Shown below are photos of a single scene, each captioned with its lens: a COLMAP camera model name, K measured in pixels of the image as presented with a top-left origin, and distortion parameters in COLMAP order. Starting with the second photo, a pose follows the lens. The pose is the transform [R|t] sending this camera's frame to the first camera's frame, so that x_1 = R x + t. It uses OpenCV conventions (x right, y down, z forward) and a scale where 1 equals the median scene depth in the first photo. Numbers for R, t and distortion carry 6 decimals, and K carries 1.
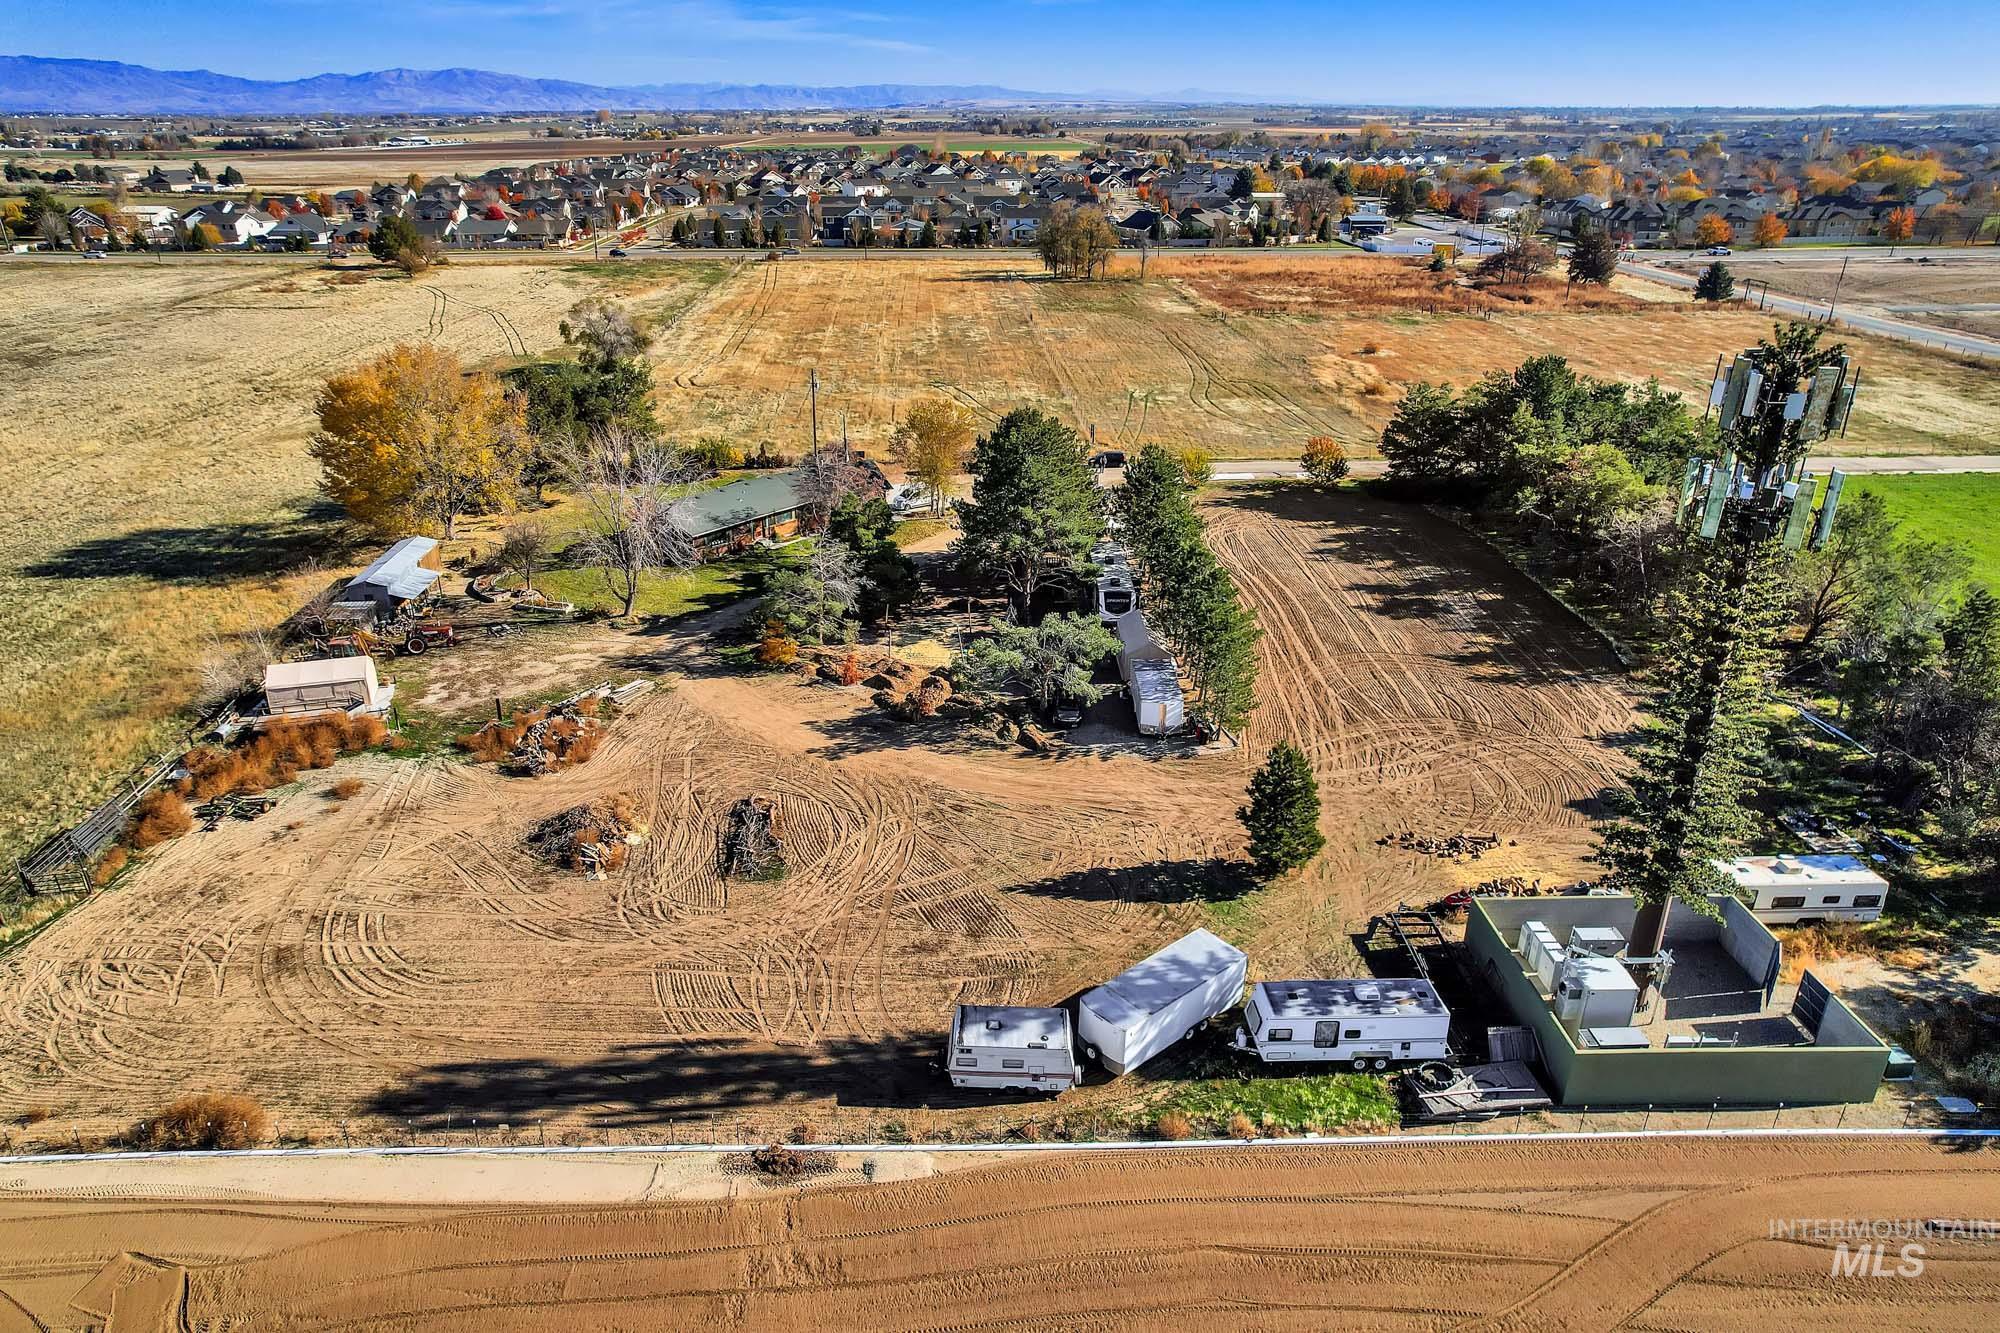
lens RADIAL K [[1275.4, 0, 1003.7], [0, 1275.4, 652.3], [0, 0, 1]] dist [-0.052987, 0.048016]
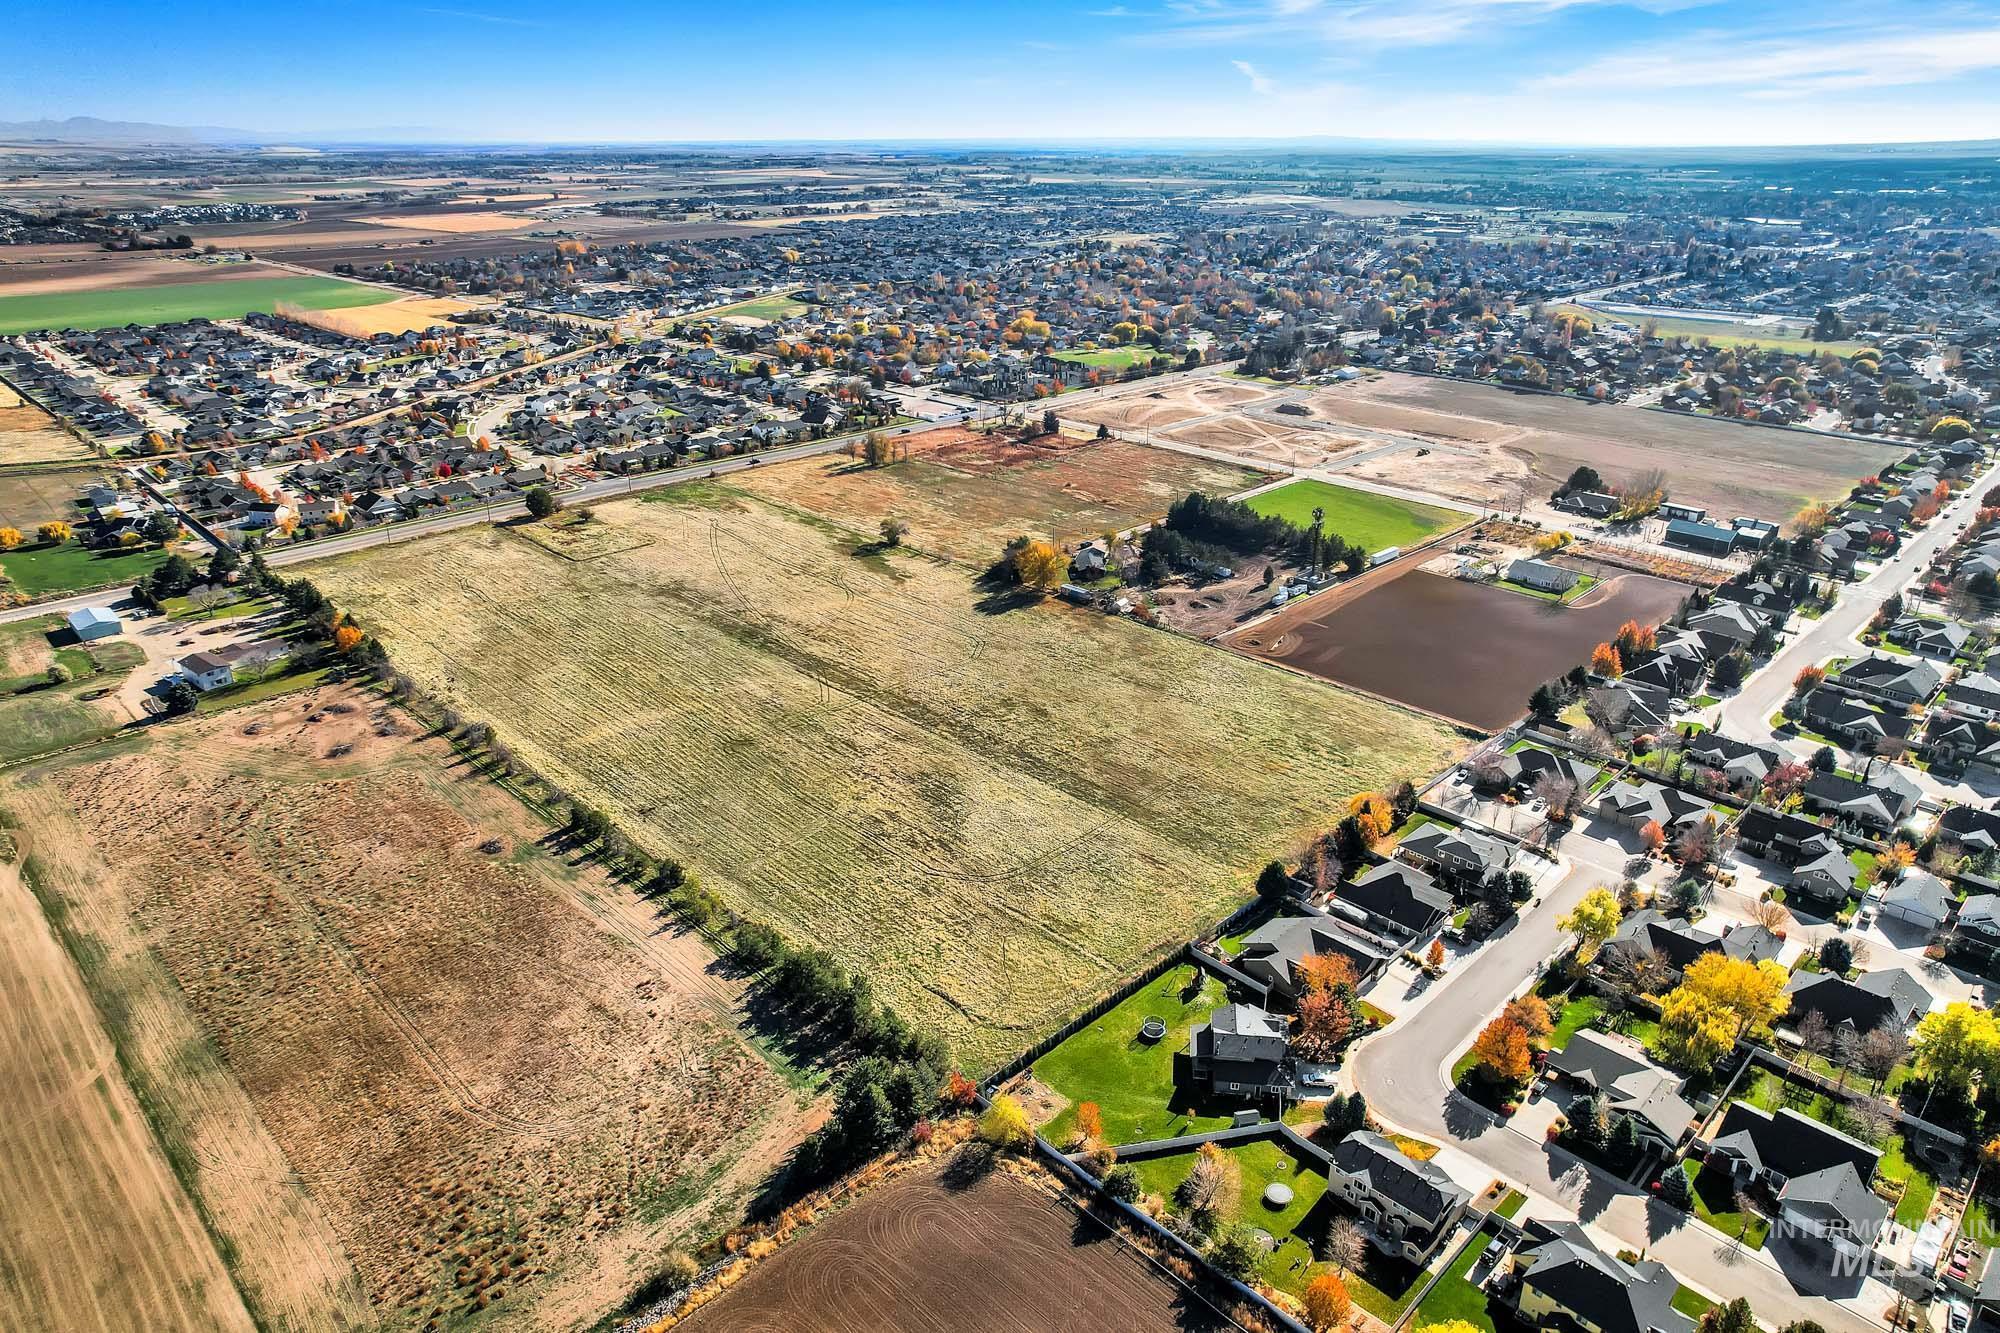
lens RADIAL K [[1275.4, 0, 1000.4], [0, 1275.4, 665.1], [0, 0, 1]] dist [-0.052987, 0.048016]
pose [[0.735806, -0.266102, 0.622720, -4.245343], [0.269158, 0.958726, 0.091648, -0.351306], [-0.621405, 0.100175, 0.777059, -2.783989]]
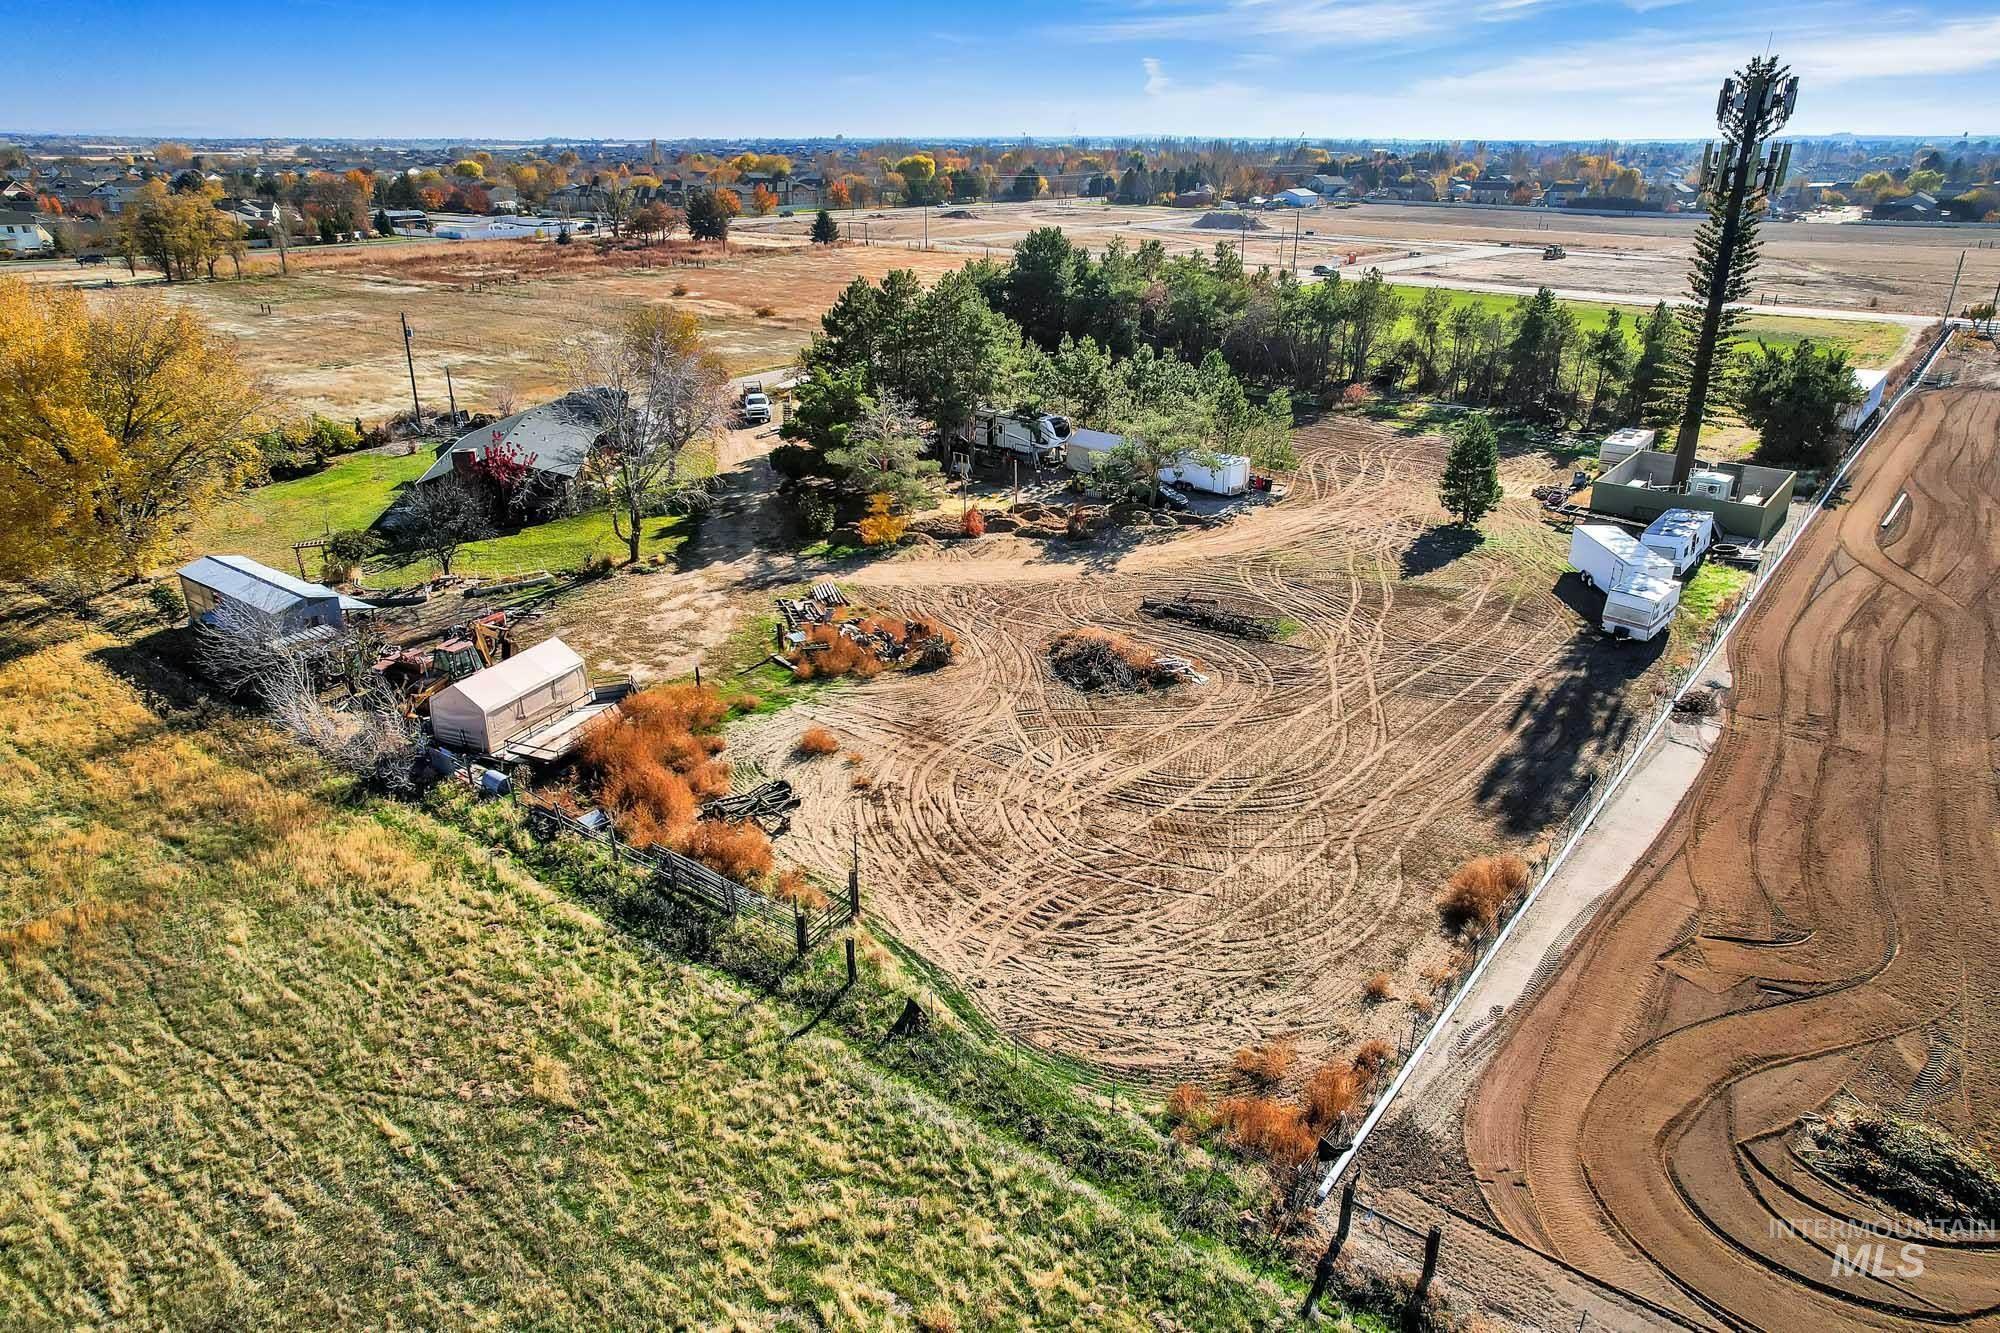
lens RADIAL K [[1275.4, 0, 997.4], [0, 1275.4, 658.3], [0, 0, 1]] dist [-0.052987, 0.048016]
pose [[0.647552, -0.291869, 0.703910, -0.821672], [0.300850, 0.946622, 0.115745, 0.006020], [-0.700119, 0.136821, 0.700795, 0.338604]]
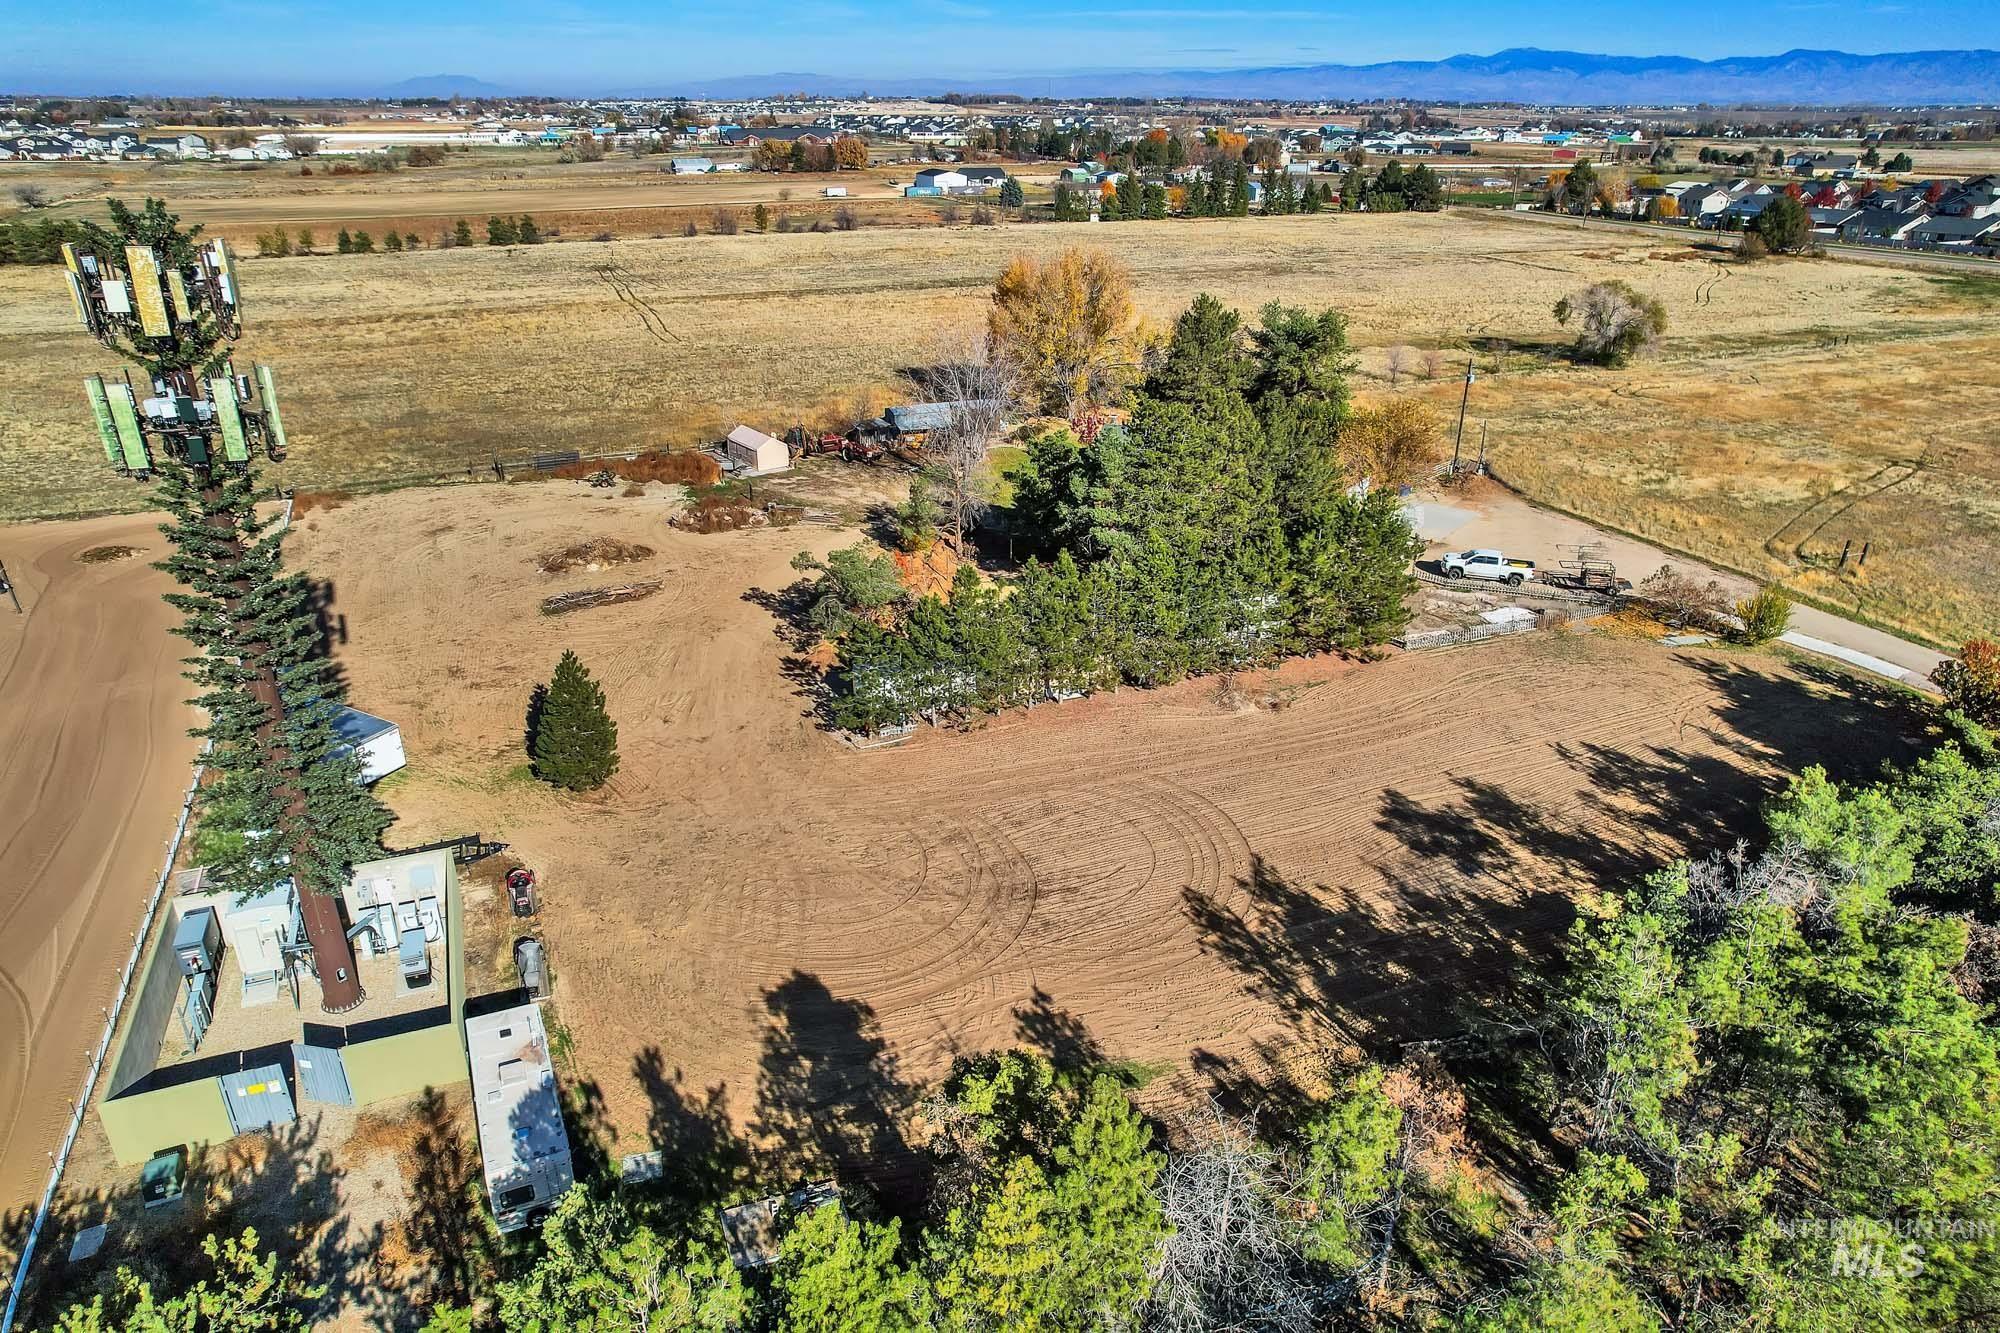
lens RADIAL K [[1275.4, 0, 993.9], [0, 1275.4, 680.0], [0, 0, 1]] dist [-0.052987, 0.048016]
pose [[0.347837, 0.388217, -0.853403, 0.849665], [-0.369100, 0.893440, 0.255989, -0.201719], [0.861843, 0.225949, 0.454063, 0.623906]]
